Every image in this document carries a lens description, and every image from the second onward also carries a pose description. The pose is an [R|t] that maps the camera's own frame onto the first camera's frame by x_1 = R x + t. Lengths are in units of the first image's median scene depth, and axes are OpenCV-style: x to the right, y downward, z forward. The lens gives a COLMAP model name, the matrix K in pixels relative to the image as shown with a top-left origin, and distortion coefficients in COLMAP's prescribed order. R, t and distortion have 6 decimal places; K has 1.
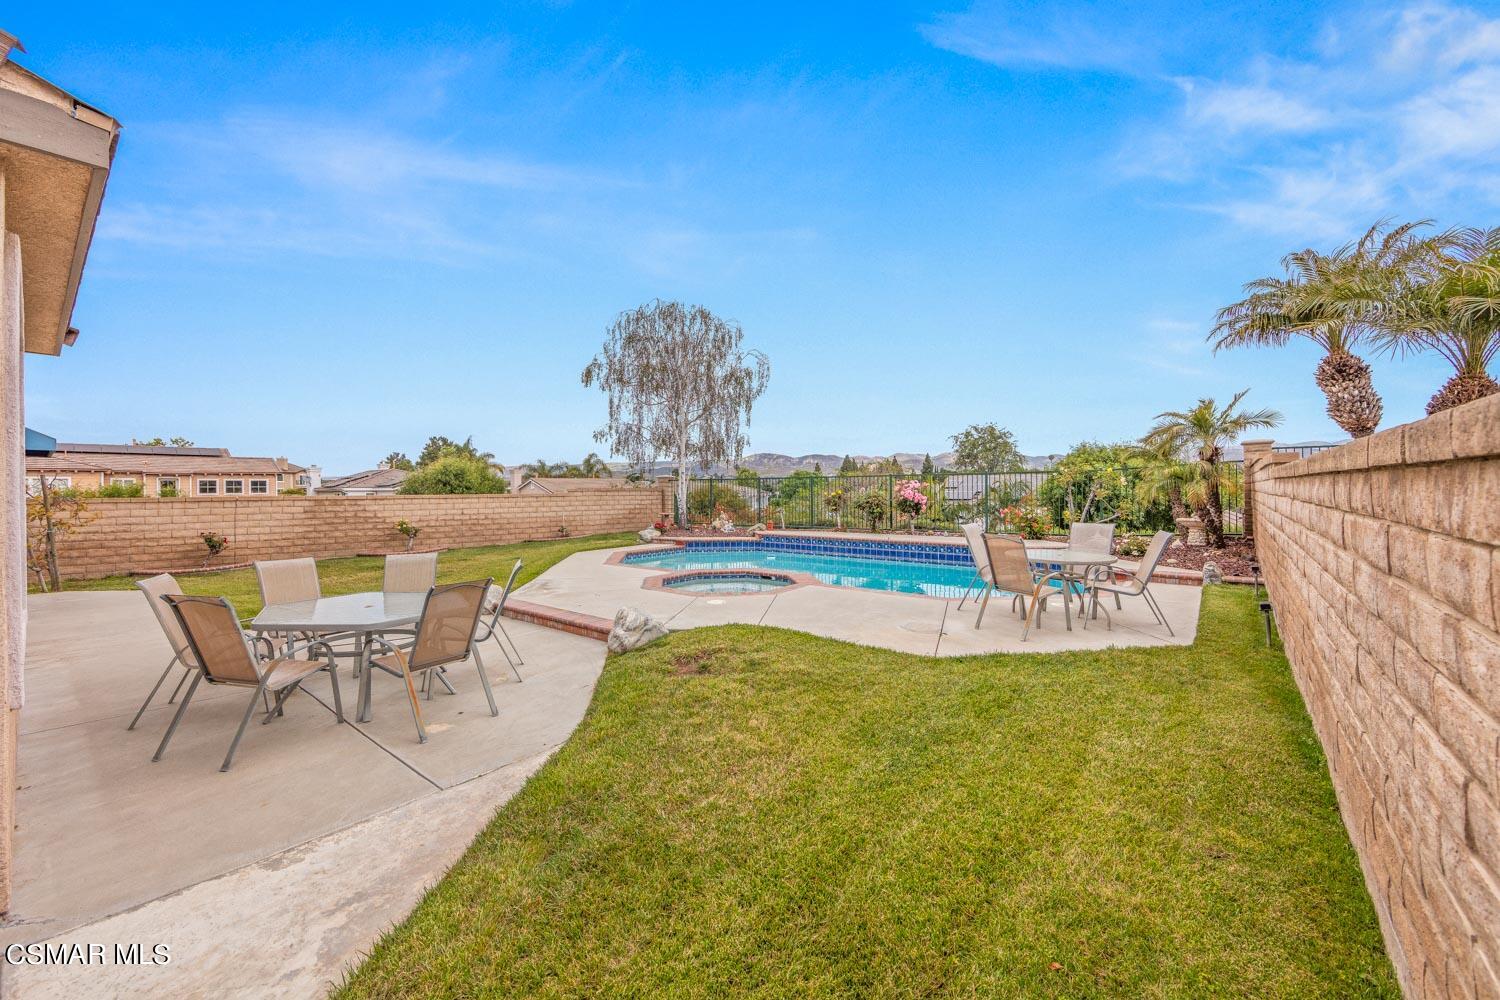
lens RADIAL K [[598.8, 0, 744.3], [0, 598.8, 471.0], [0, 0, 1]] dist [0.000419, 0.000009]
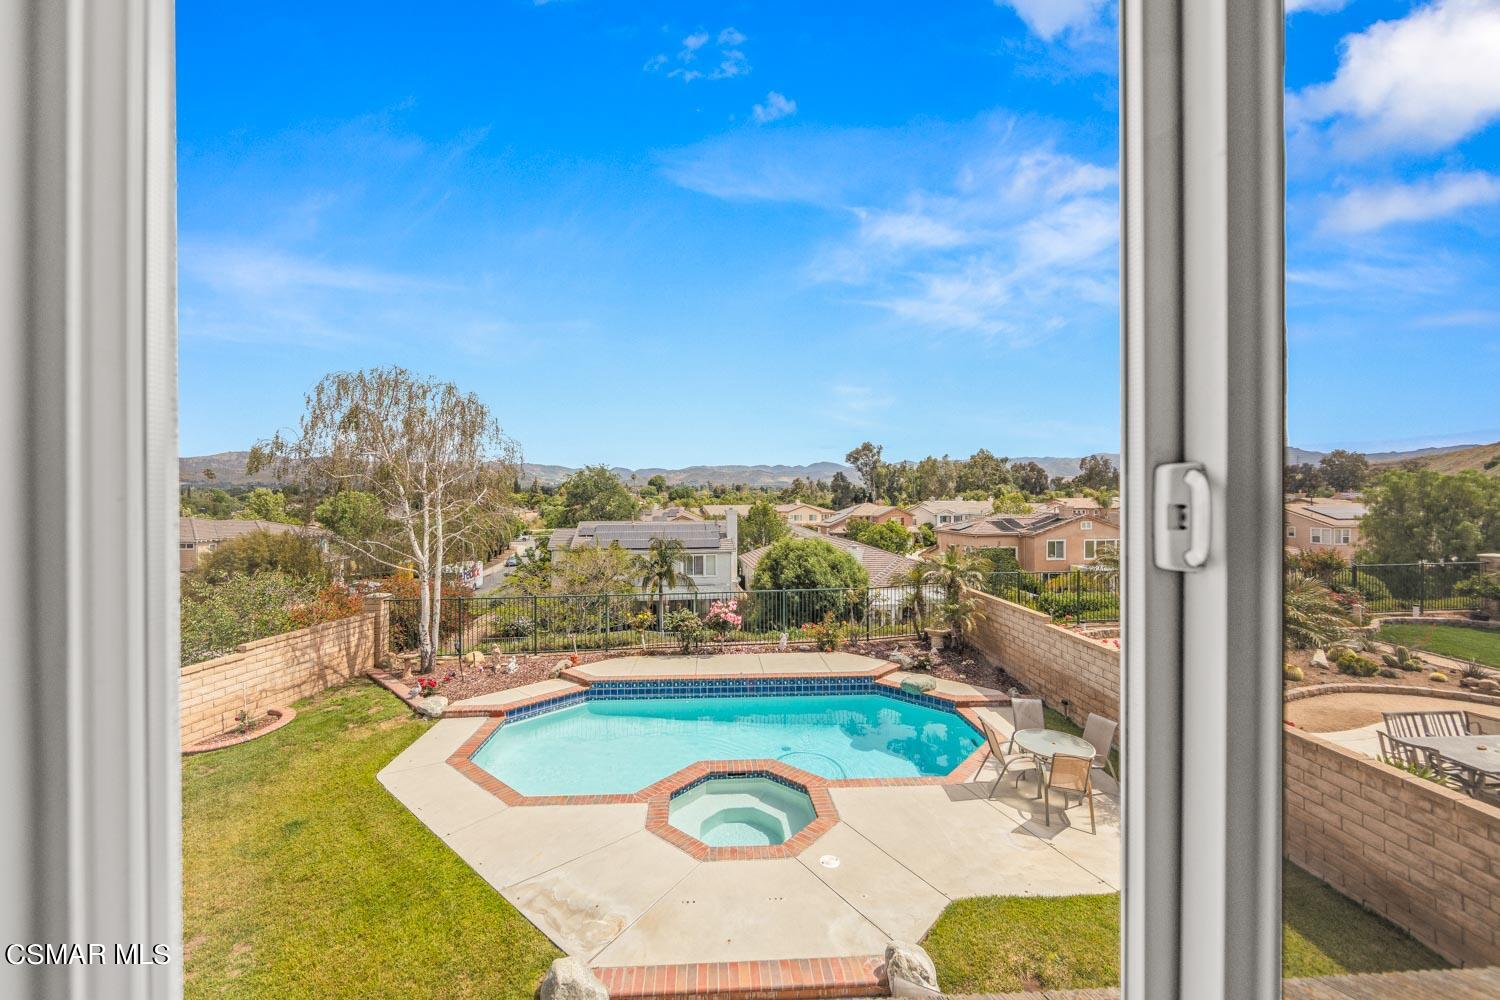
lens RADIAL K [[598.8, 0, 742.7], [0, 598.8, 496.8], [0, 0, 1]] dist [0.000419, 0.000009]
pose [[0.999982, -0.005731, 0.001860, 0.460861], [0.005712, 0.999934, 0.009925, -0.012640], [-0.001916, -0.009914, 0.999949, -0.371314]]
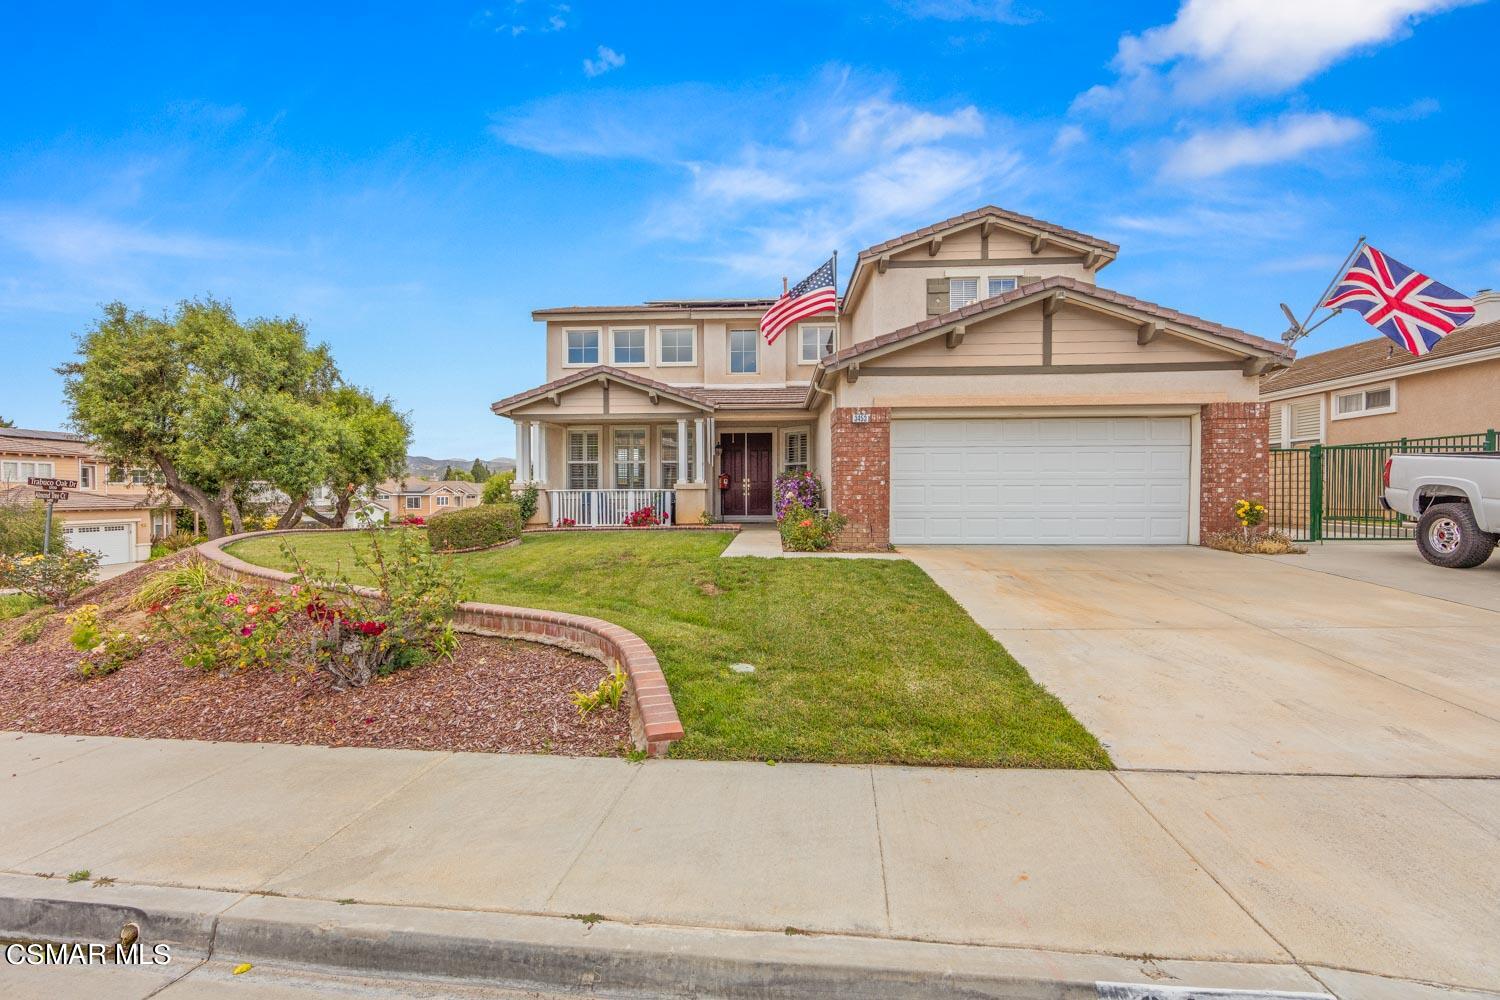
lens RADIAL K [[598.8, 0, 759.8], [0, 598.8, 494.6], [0, 0, 1]] dist [0.000419, 0.000009]
pose [[0.999660, -0.026029, 0.001207, 0.862378], [0.026004, 0.999508, 0.017562, 0.067310], [-0.001663, -0.017525, 0.999845, -0.353804]]
